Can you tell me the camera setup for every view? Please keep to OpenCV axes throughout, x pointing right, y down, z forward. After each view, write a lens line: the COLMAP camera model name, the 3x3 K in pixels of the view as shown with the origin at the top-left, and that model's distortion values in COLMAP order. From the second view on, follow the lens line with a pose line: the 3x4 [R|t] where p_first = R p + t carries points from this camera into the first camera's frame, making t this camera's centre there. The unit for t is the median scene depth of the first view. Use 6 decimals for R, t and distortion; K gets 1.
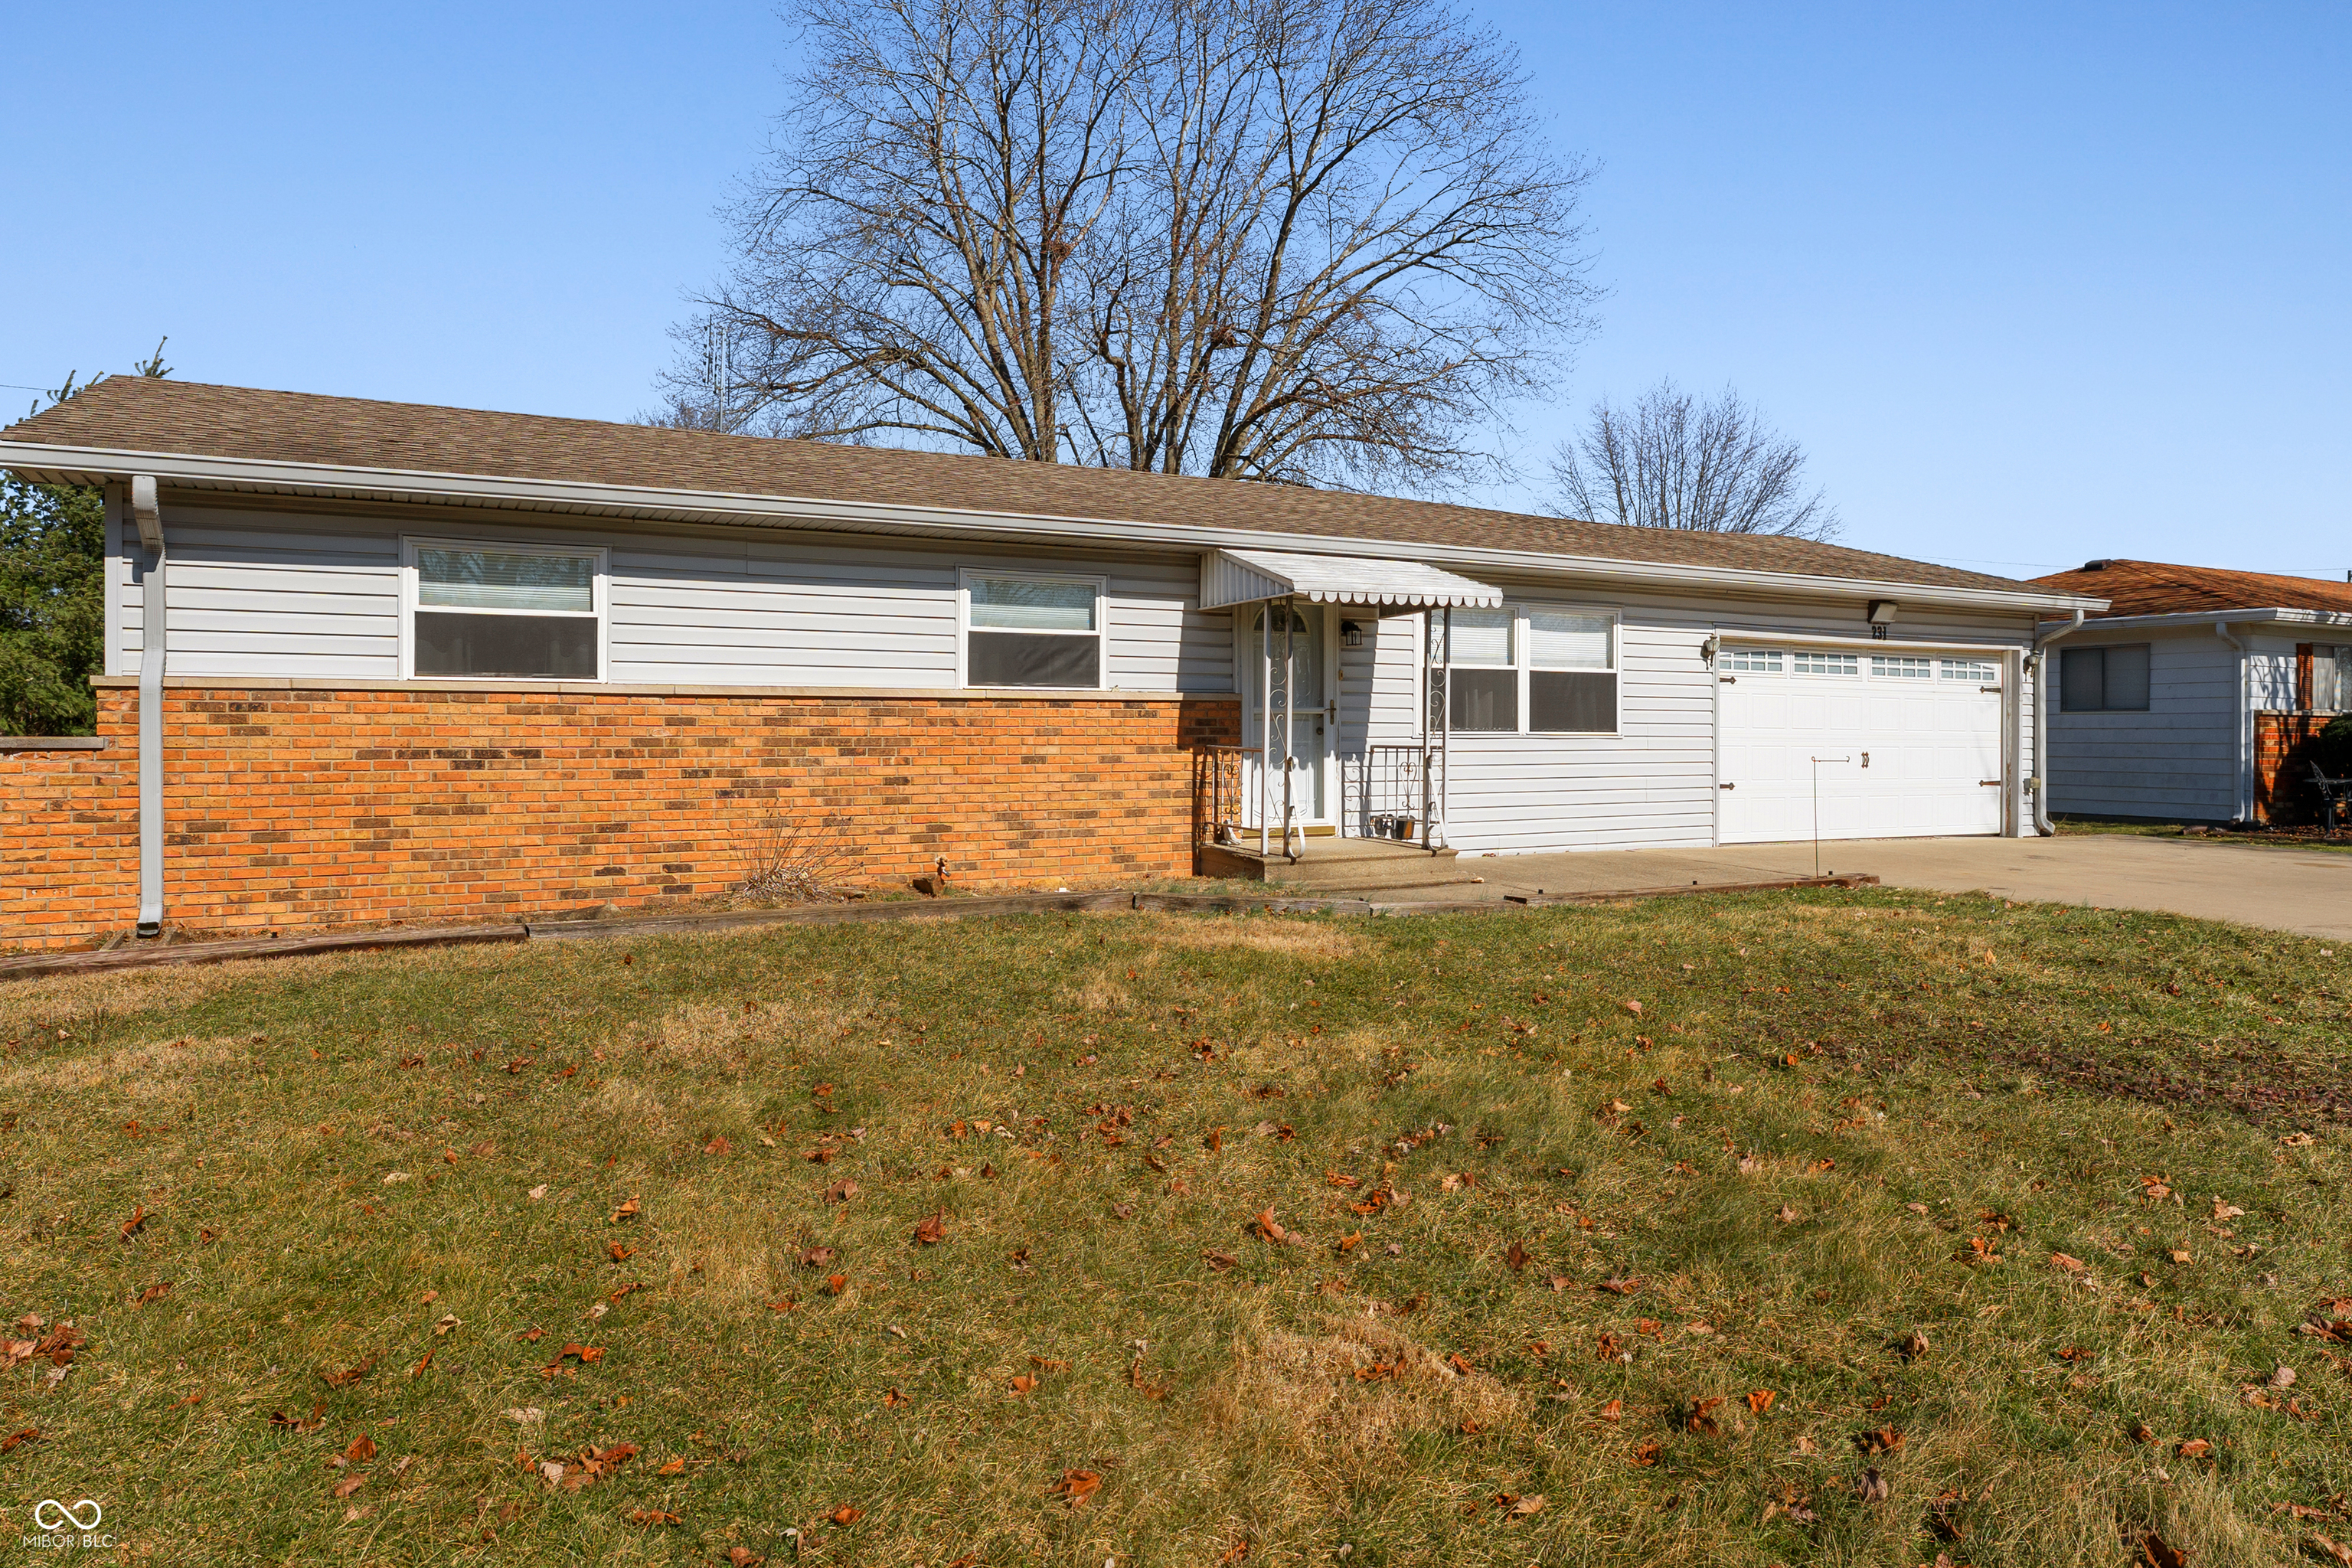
lens RADIAL K [[1443.9, 0, 1146.7], [0, 1443.9, 722.8], [0, 0, 1]] dist [-0.005092, -0.001212]
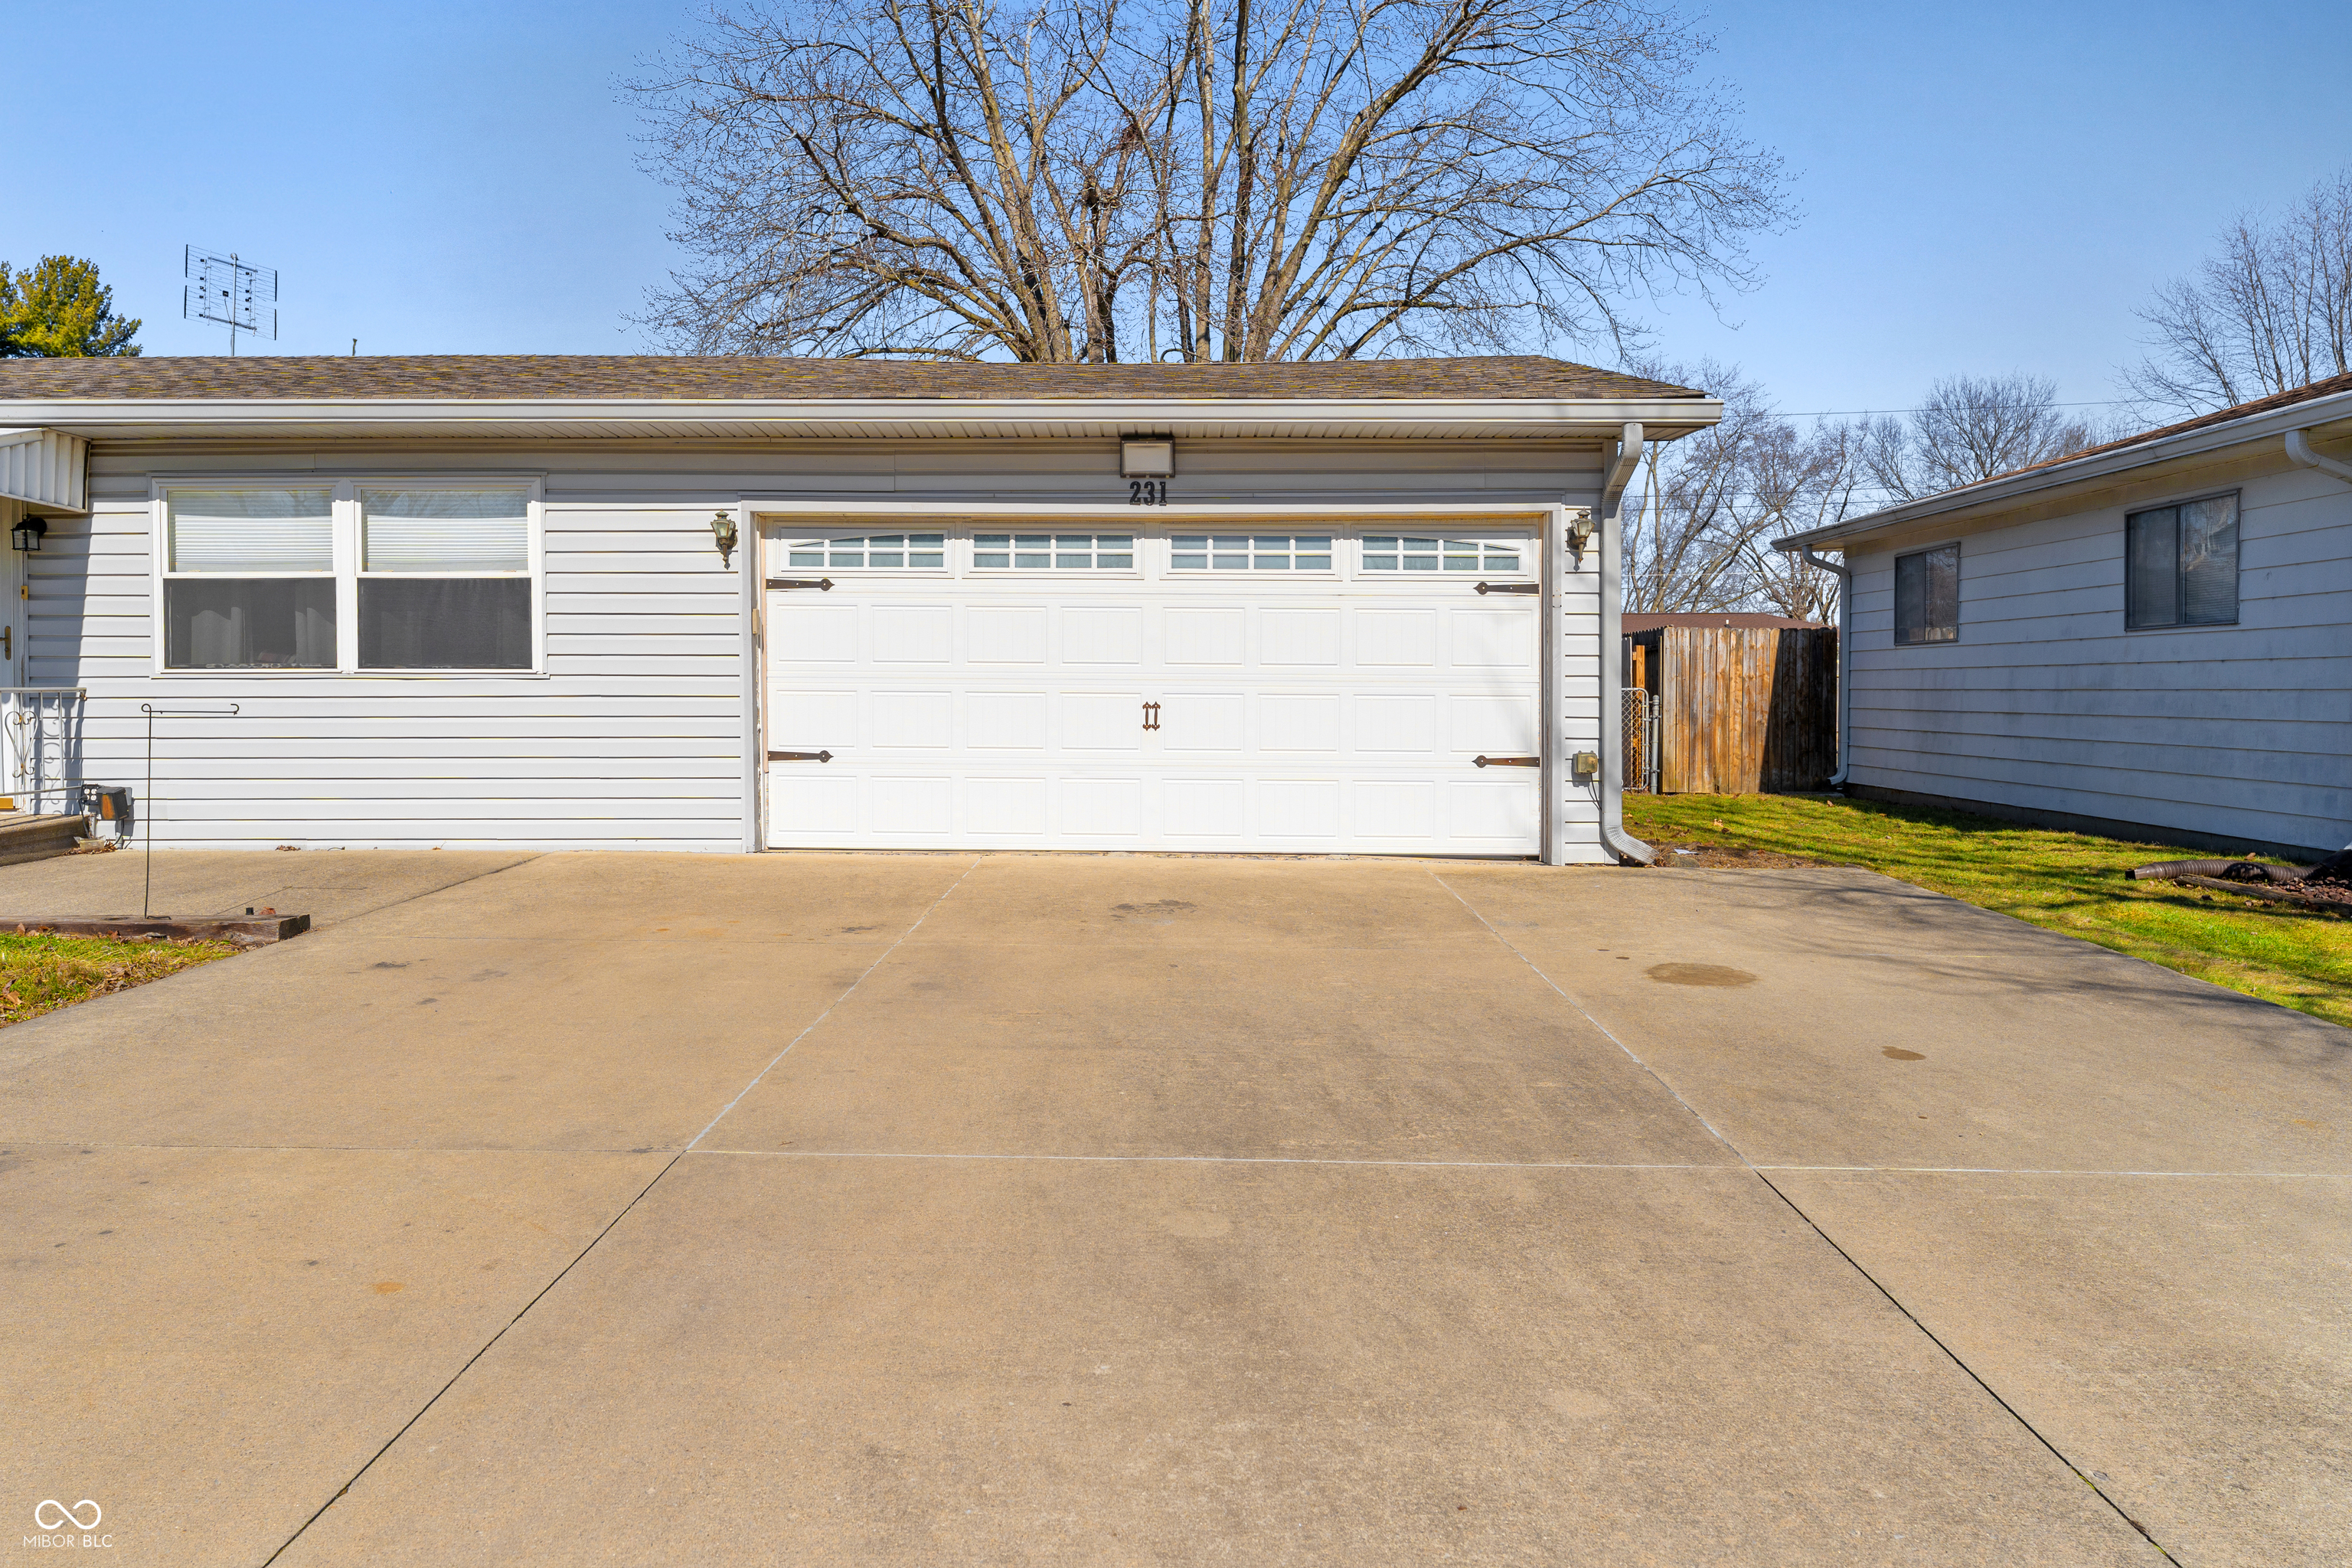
lens RADIAL K [[1449.7, 0, 1159.5], [0, 1449.7, 715.1], [0, 0, 1]] dist [-0.005926, 0.000243]
pose [[0.882021, 0.000075, -0.471209, 1.084448], [0.005104, 0.999940, 0.009714, 0.027528], [0.471182, -0.010973, 0.881968, 0.688226]]
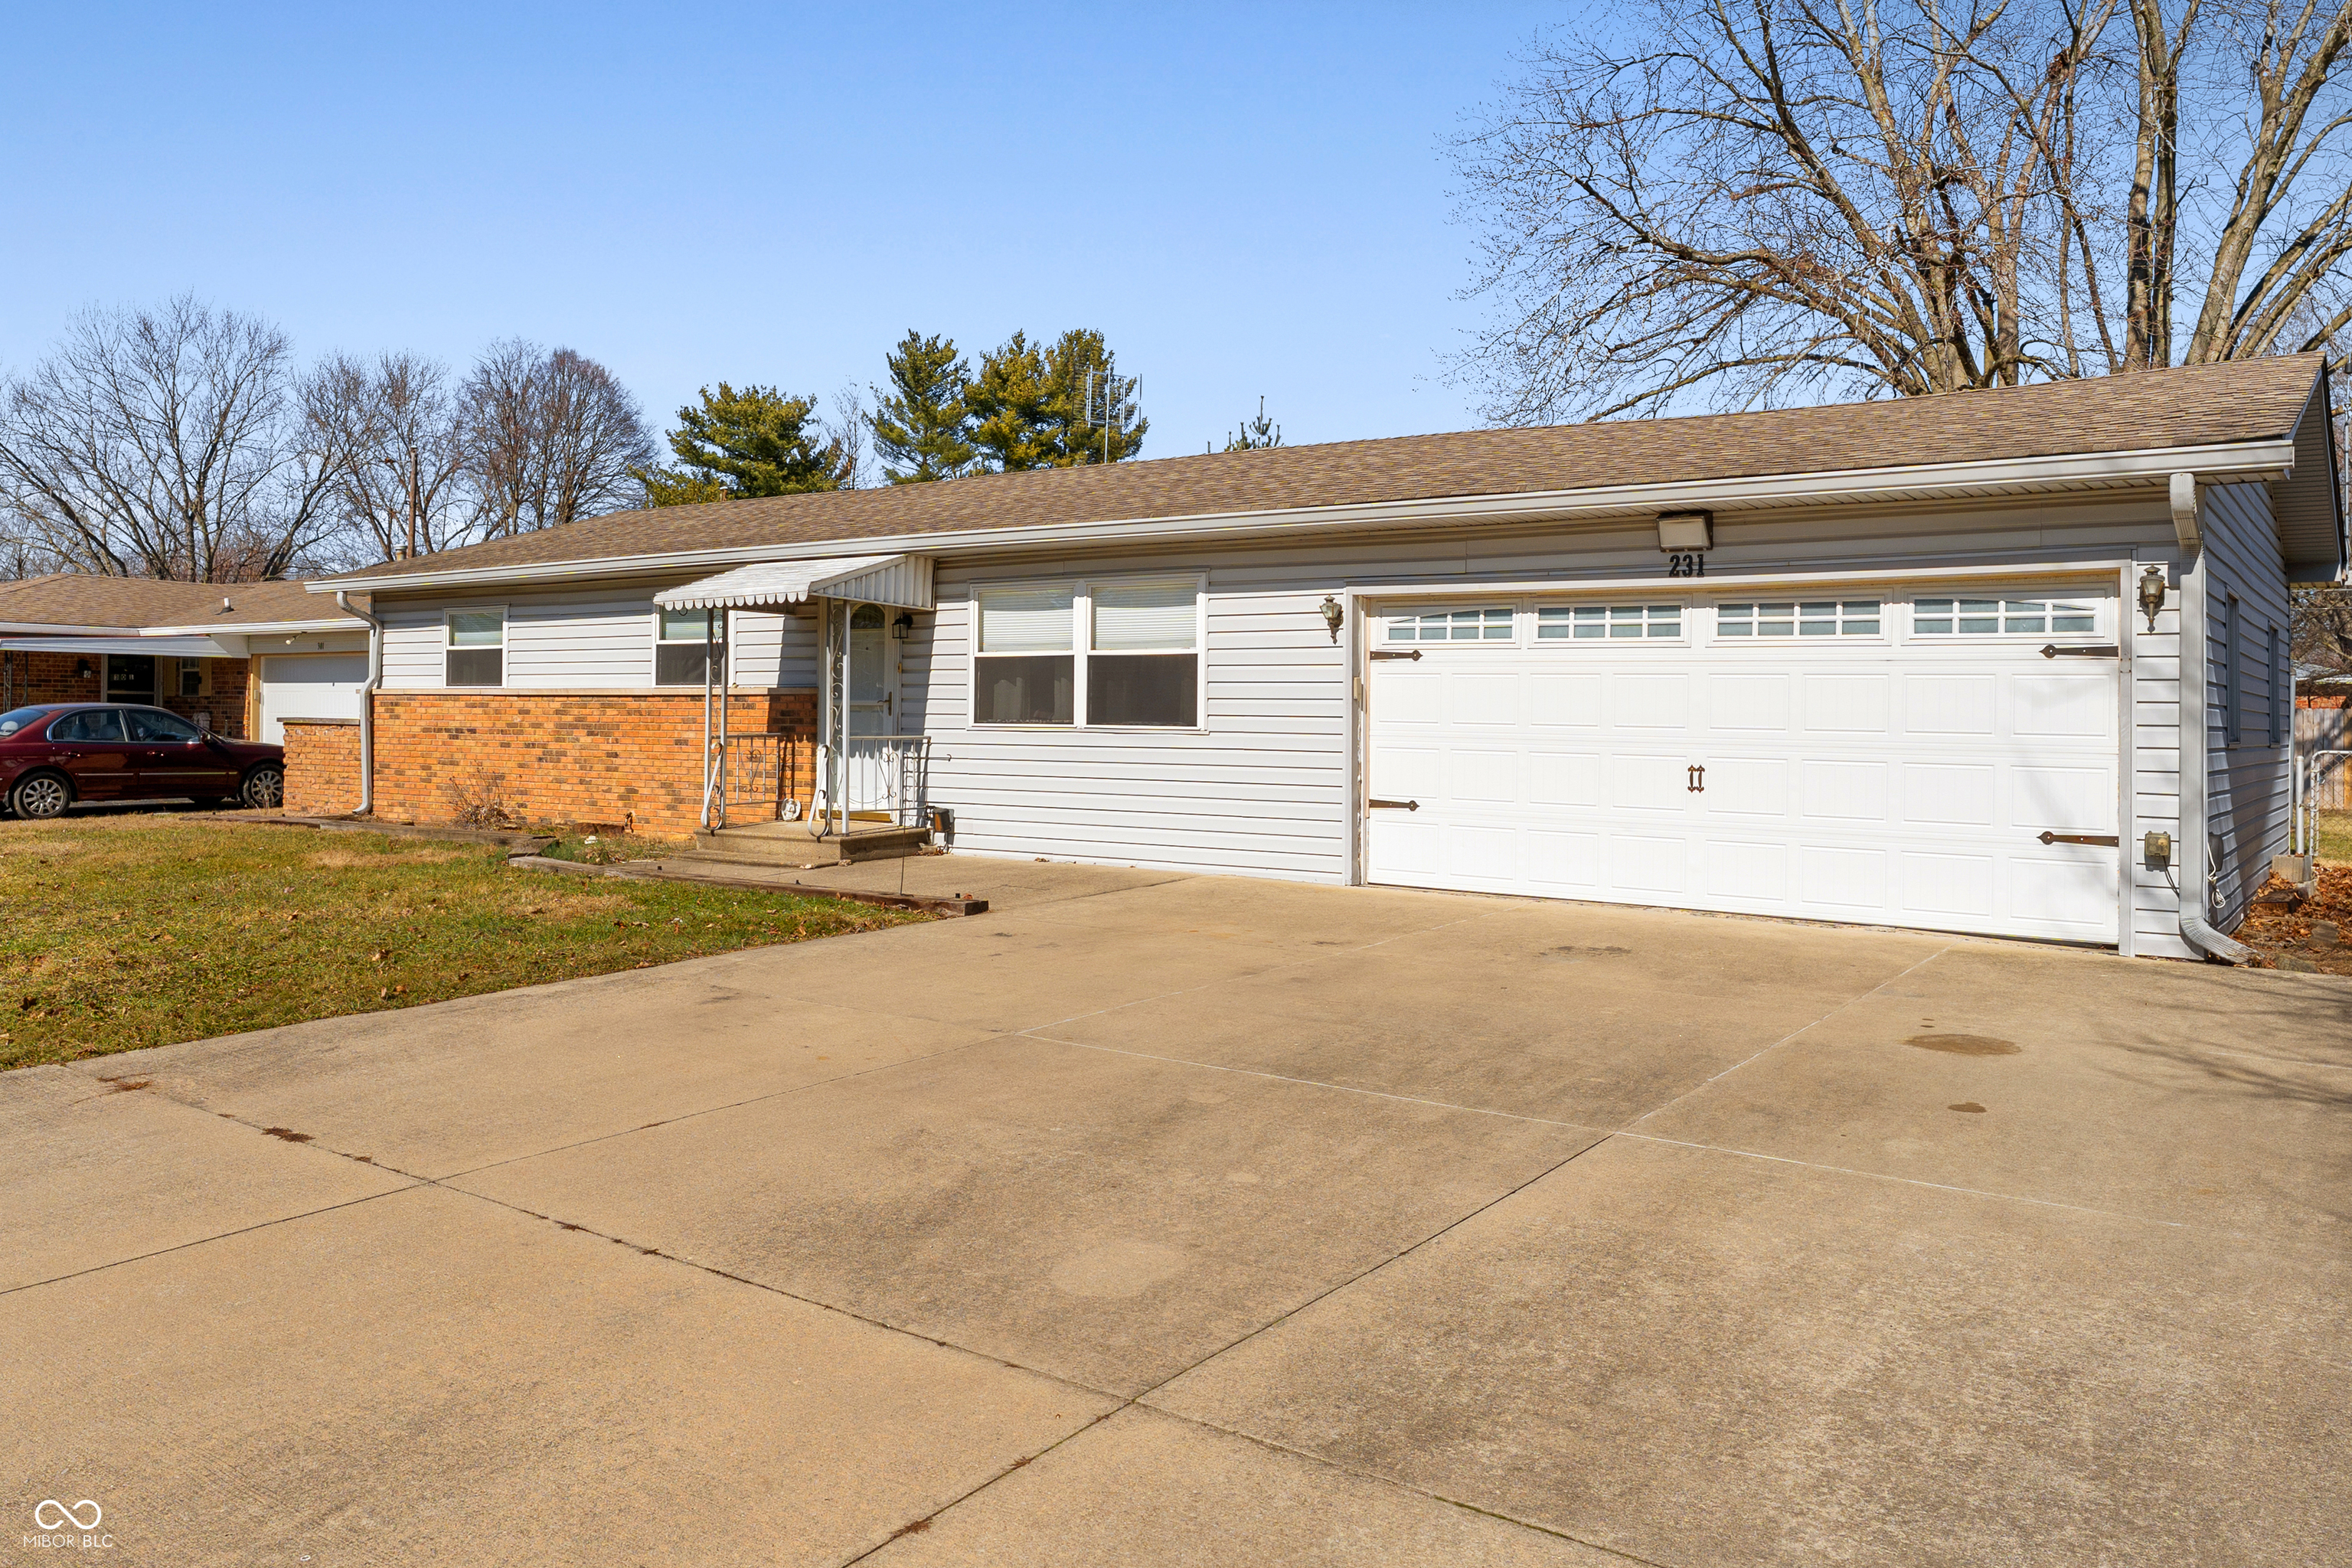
lens RADIAL K [[1711.0, 0, 1176.9], [0, 1711.0, 702.3], [0, 0, 1]] dist [-0.005138, -0.002509]
pose [[0.459319, -0.011849, -0.888192, 1.442073], [-0.011386, 0.999750, -0.019226, 0.014123], [0.888198, 0.018944, 0.459069, 0.677249]]
